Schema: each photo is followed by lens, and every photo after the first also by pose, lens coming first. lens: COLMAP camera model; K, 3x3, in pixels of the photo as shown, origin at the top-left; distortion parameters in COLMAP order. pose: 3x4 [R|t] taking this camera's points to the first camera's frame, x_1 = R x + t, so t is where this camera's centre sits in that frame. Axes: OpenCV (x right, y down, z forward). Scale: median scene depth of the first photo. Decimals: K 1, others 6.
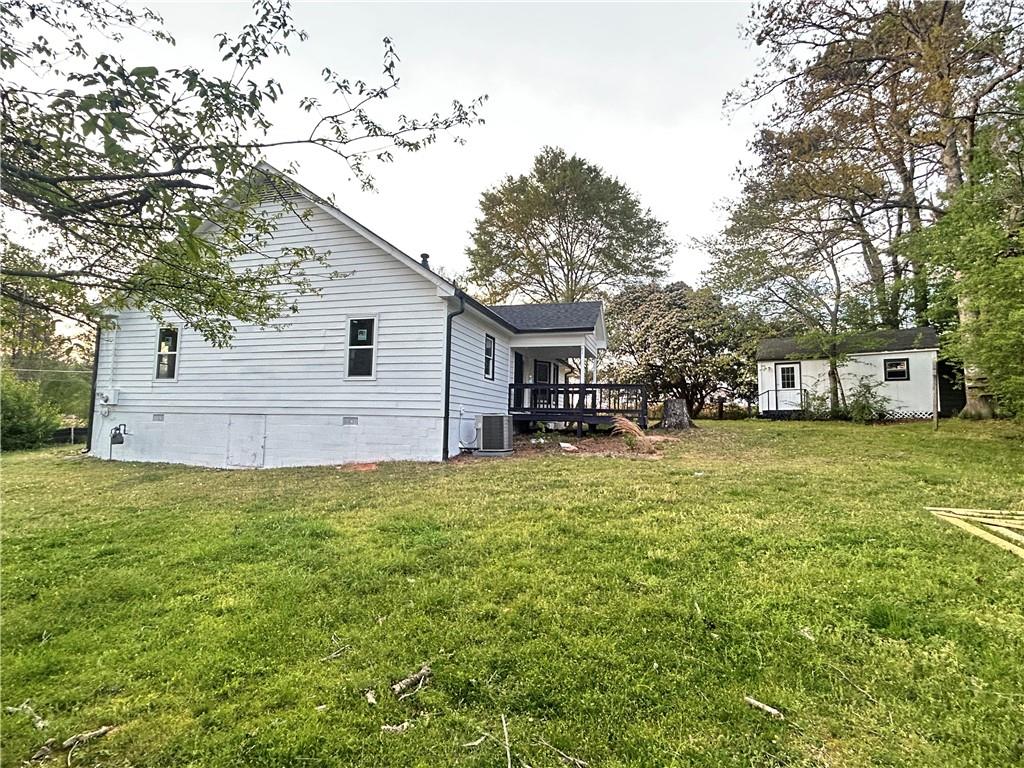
lens RADIAL K [[511.4, 0, 513.6], [0, 511.4, 379.0], [0, 0, 1]] dist [-0.006218, 0.003232]
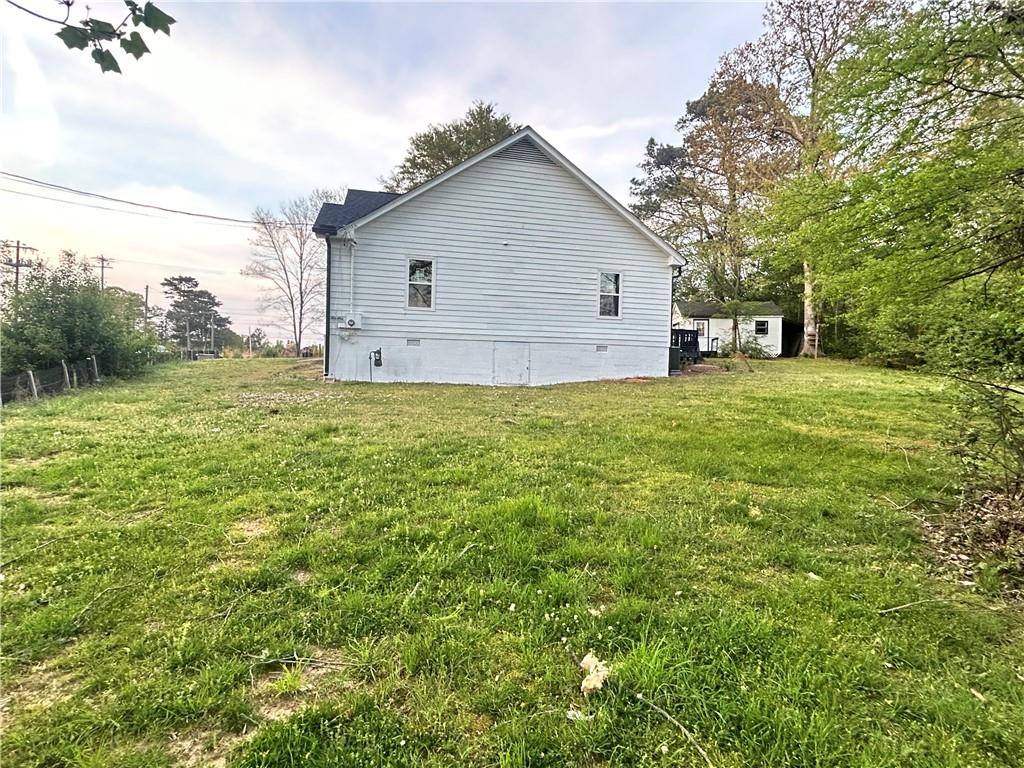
lens RADIAL K [[511.4, 0, 516.1], [0, 511.4, 386.0], [0, 0, 1]] dist [-0.006218, 0.003232]
pose [[0.865626, -0.012589, 0.500533, -1.121850], [-0.049368, 0.992667, 0.110345, 0.038837], [-0.498251, -0.120228, 0.858656, -0.063933]]
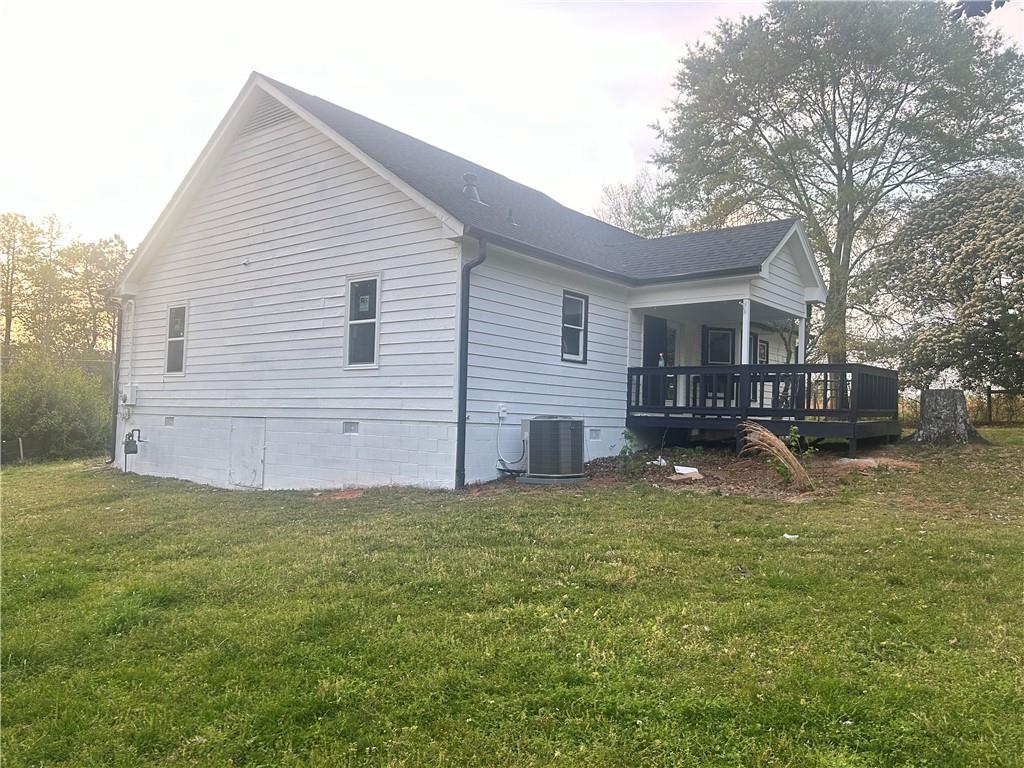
lens RADIAL K [[761.8, 0, 517.3], [0, 761.8, 384.8], [0, 0, 1]] dist [0.057203, -0.047970]
pose [[0.924870, -0.014449, -0.380009, 0.274134], [0.027337, 0.999219, 0.028540, -0.000120], [0.379300, -0.036784, 0.924542, 0.108300]]
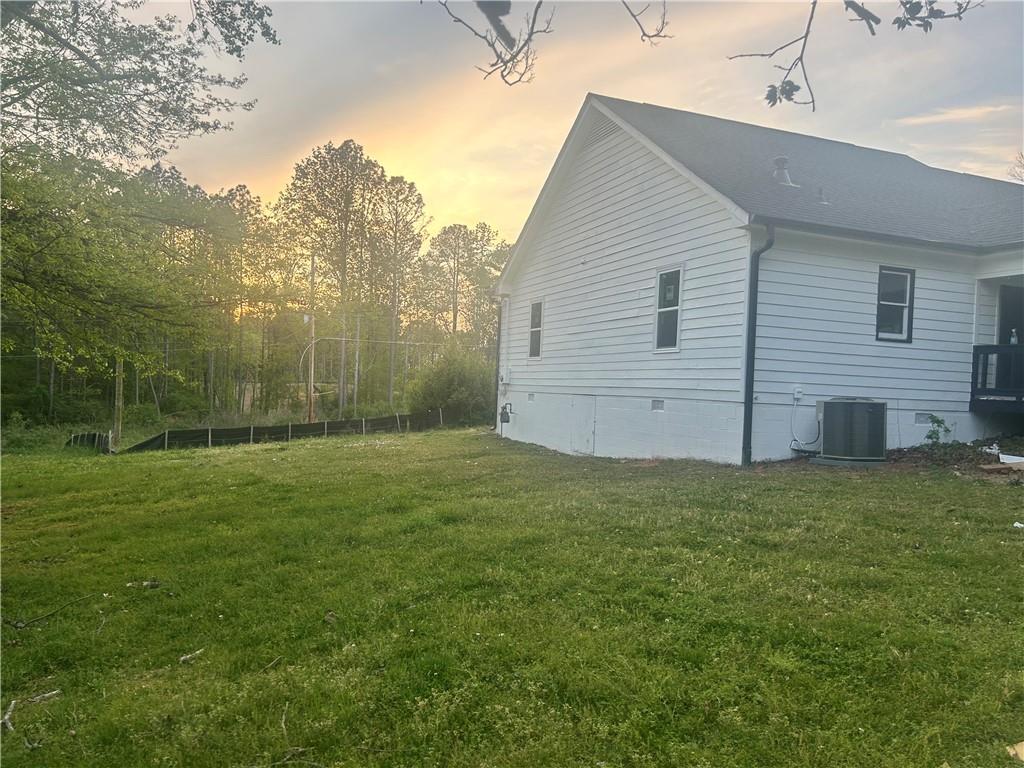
lens RADIAL K [[761.8, 0, 507.0], [0, 761.8, 390.5], [0, 0, 1]] dist [0.057203, -0.047970]
pose [[0.610934, 0.007252, -0.791648, 0.435703], [0.043304, 0.998155, 0.042563, 0.000173], [0.790496, -0.060284, 0.609493, 0.096978]]
